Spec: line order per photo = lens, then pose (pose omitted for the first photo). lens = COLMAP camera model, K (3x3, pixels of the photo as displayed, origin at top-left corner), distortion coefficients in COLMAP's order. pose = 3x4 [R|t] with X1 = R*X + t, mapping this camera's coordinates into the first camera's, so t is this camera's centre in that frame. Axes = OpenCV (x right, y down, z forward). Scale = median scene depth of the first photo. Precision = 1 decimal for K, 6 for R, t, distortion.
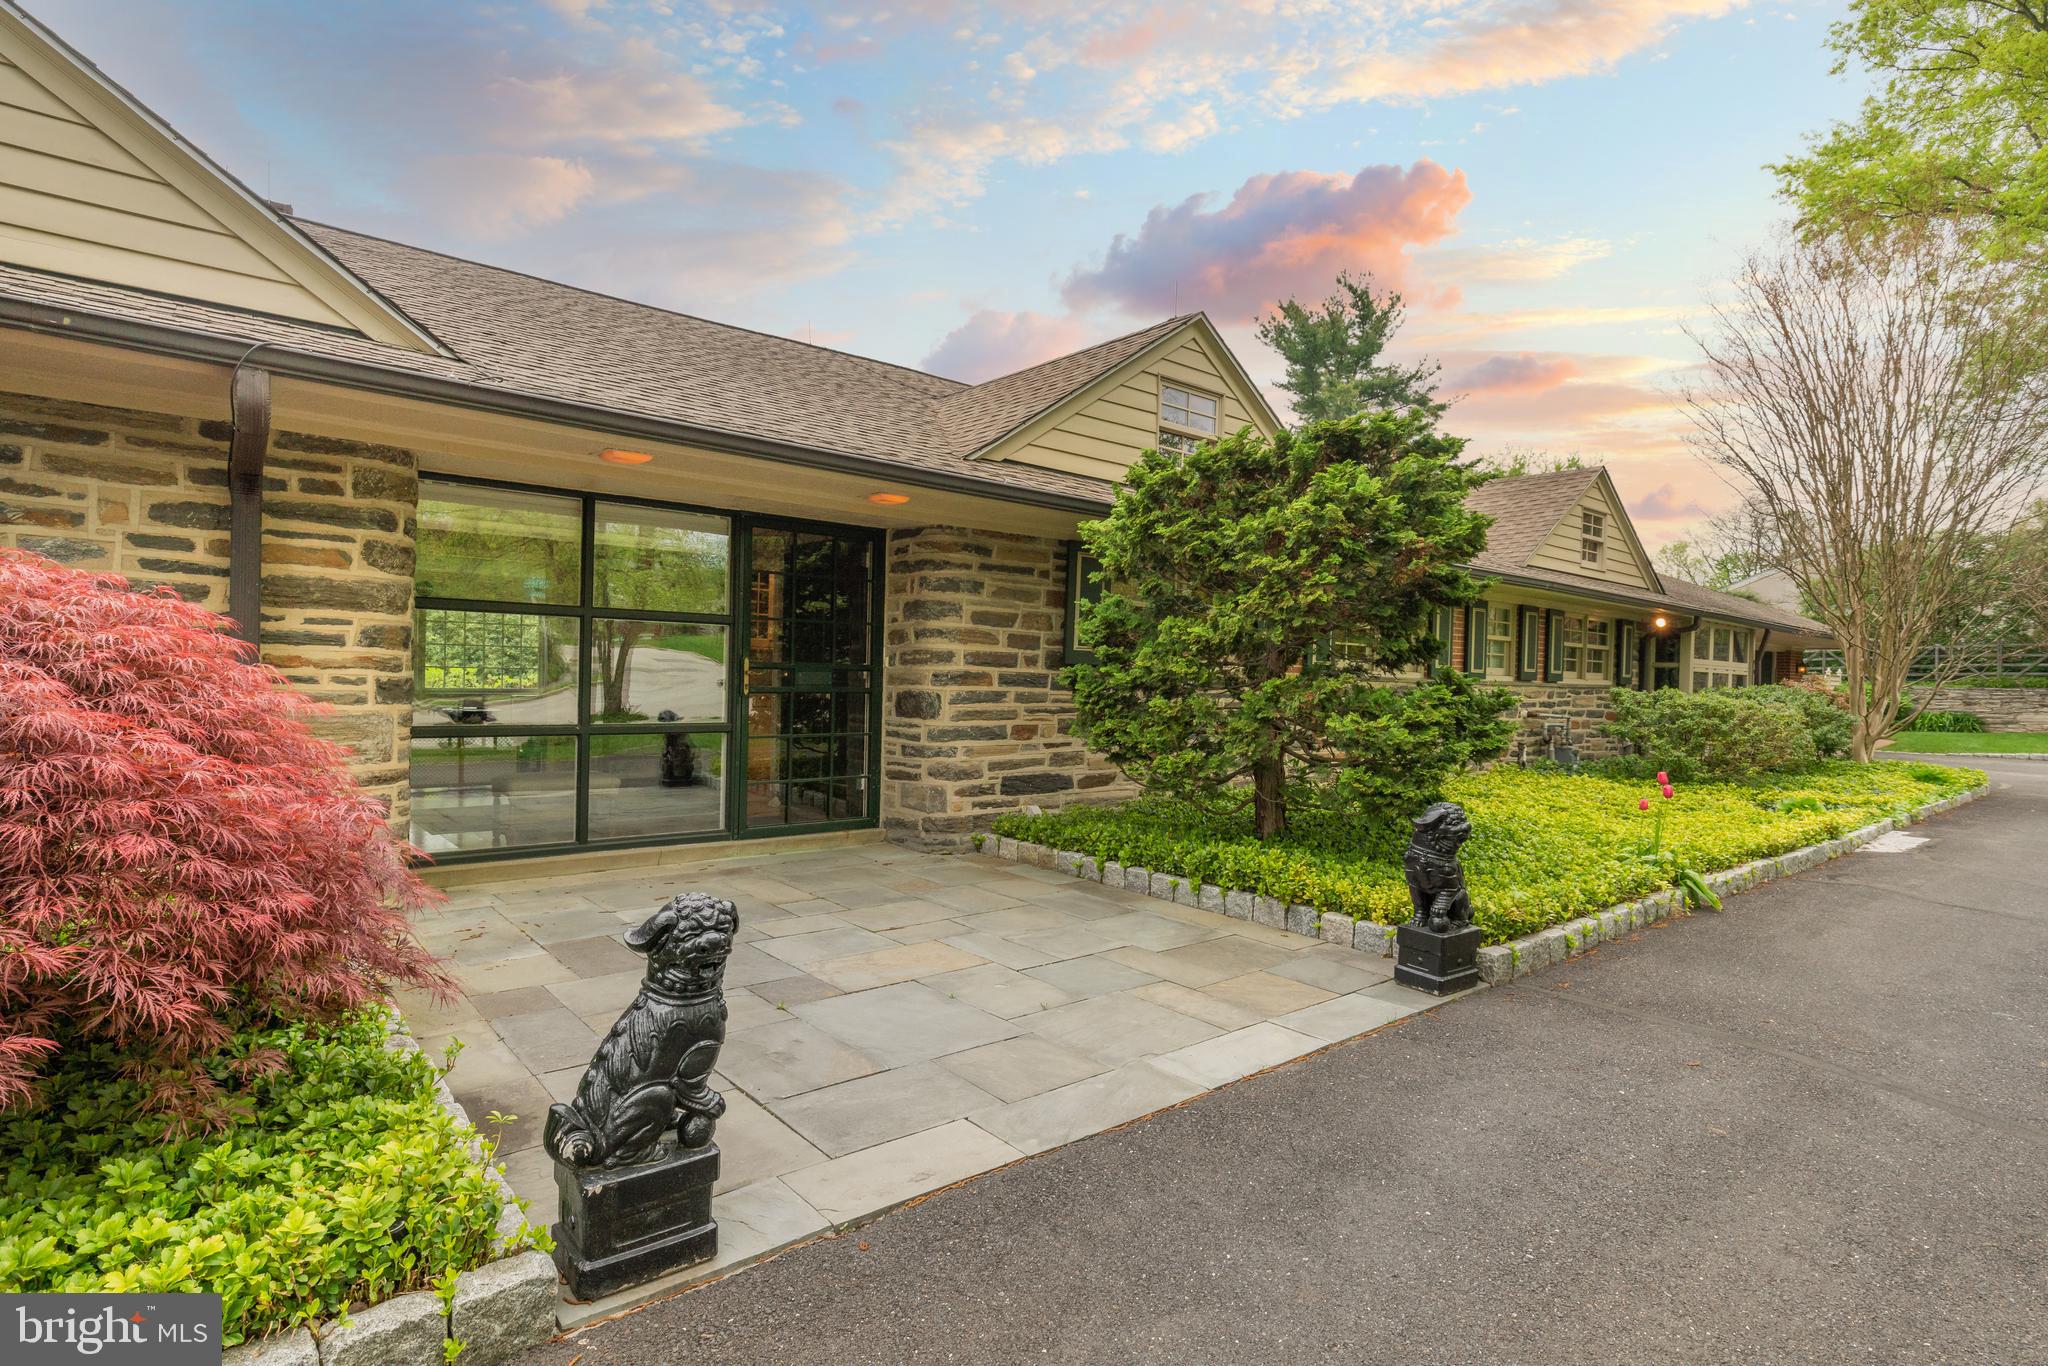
lens RADIAL K [[1042.0, 0, 1024.0], [0, 1042.0, 683.0], [0, 0, 1]] dist [-0.004047, -0.000441]
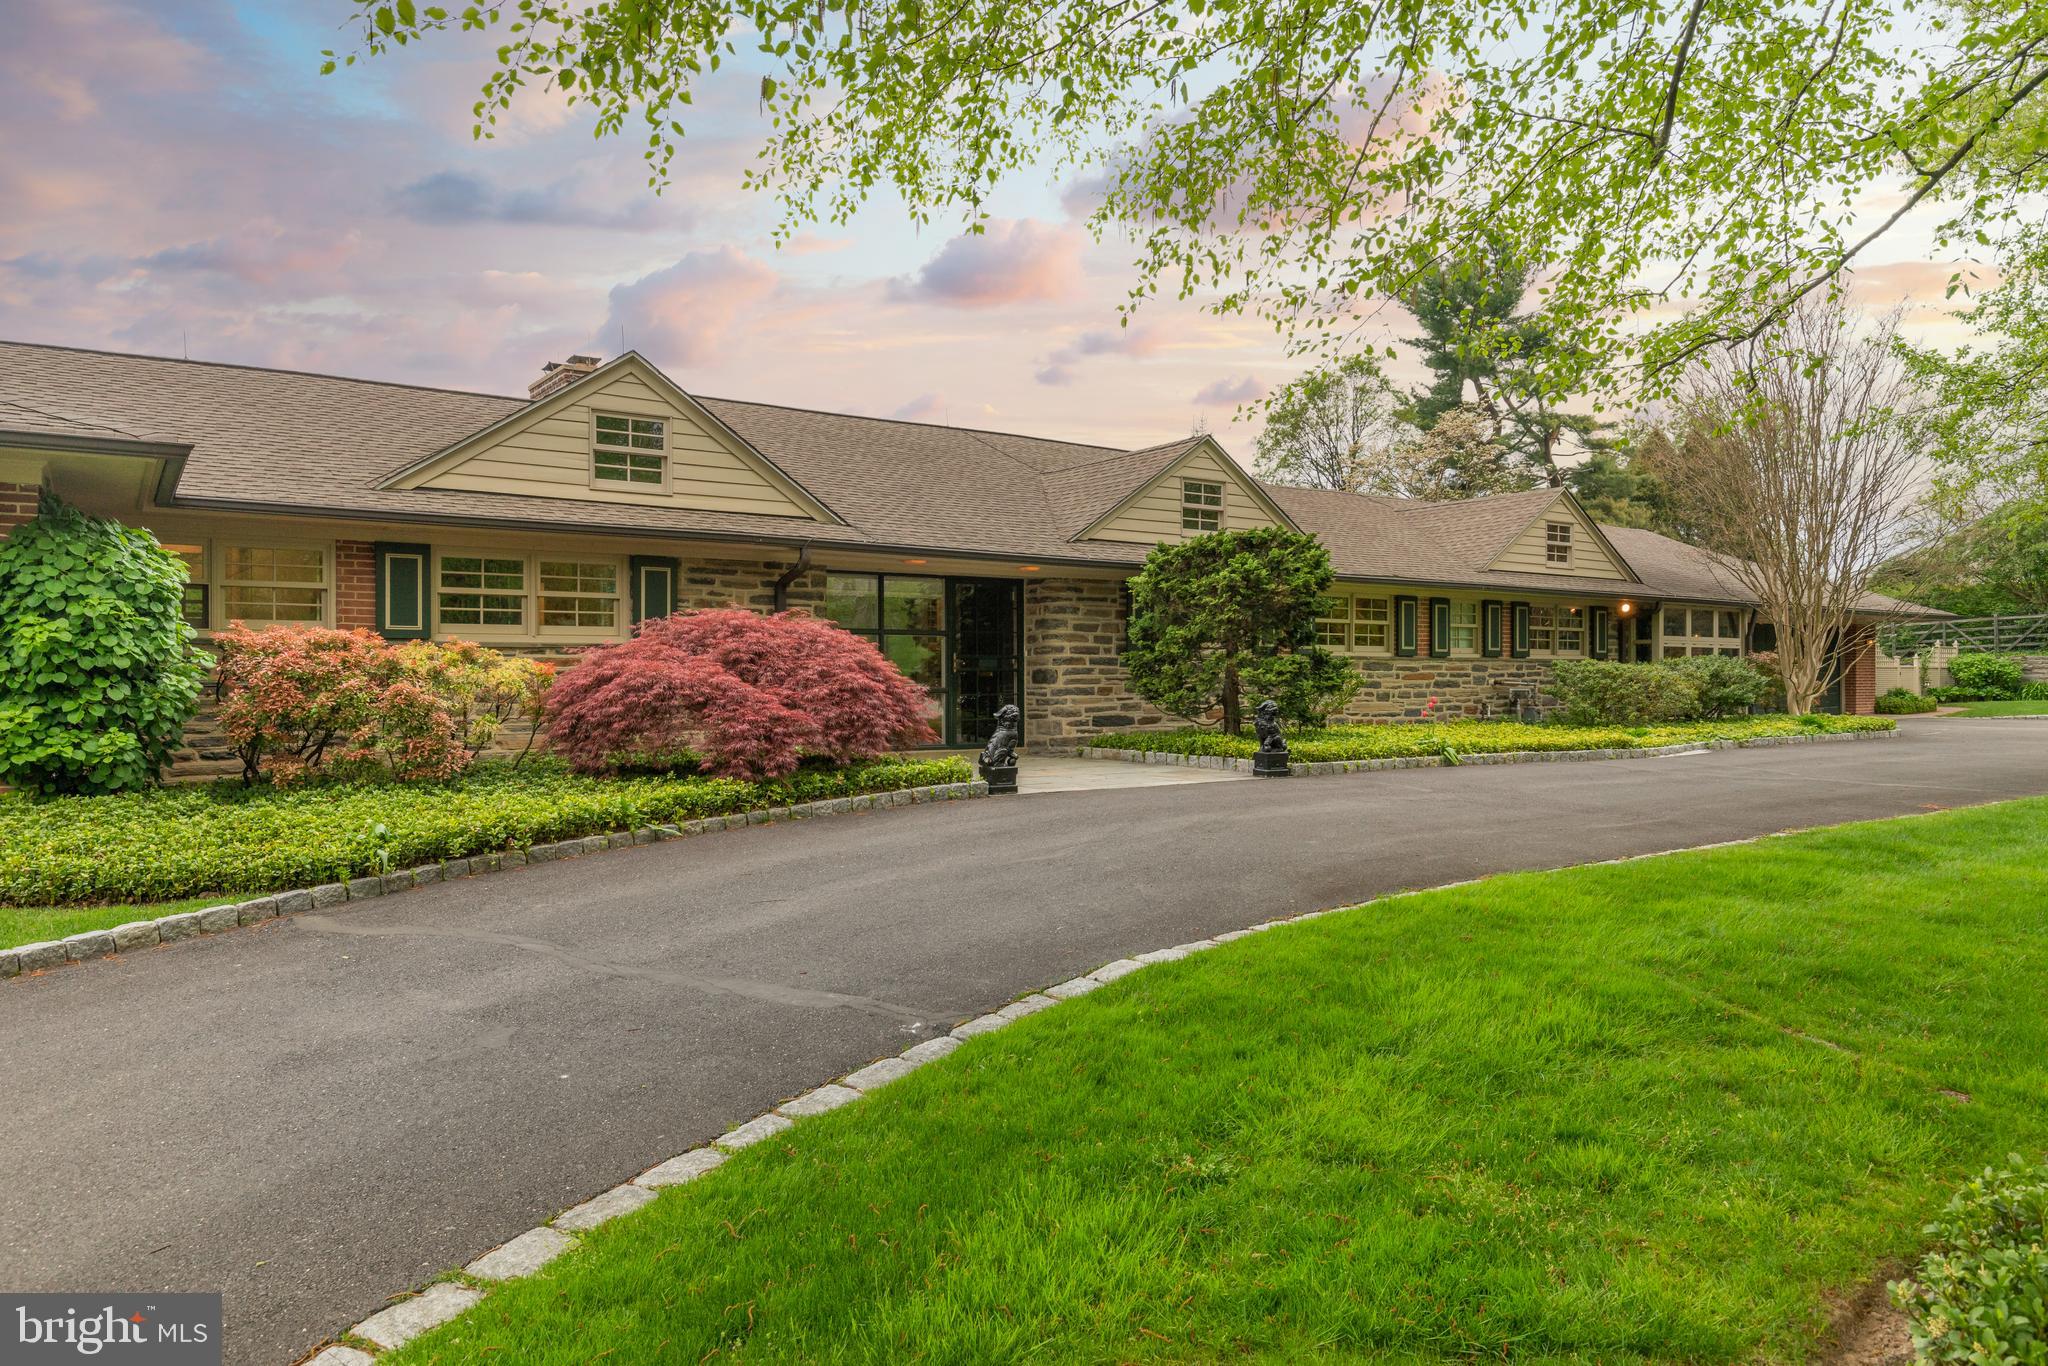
lens RADIAL K [[1304.6, 0, 1024.0], [0, 1304.6, 683.0], [0, 0, 1]] dist [0.002304, -0.000281]
pose [[0.995963, -0.028115, -0.085247, 0.054354], [0.027565, 0.999591, -0.007628, 0.048116], [0.085427, 0.005248, 0.996331, -1.248304]]
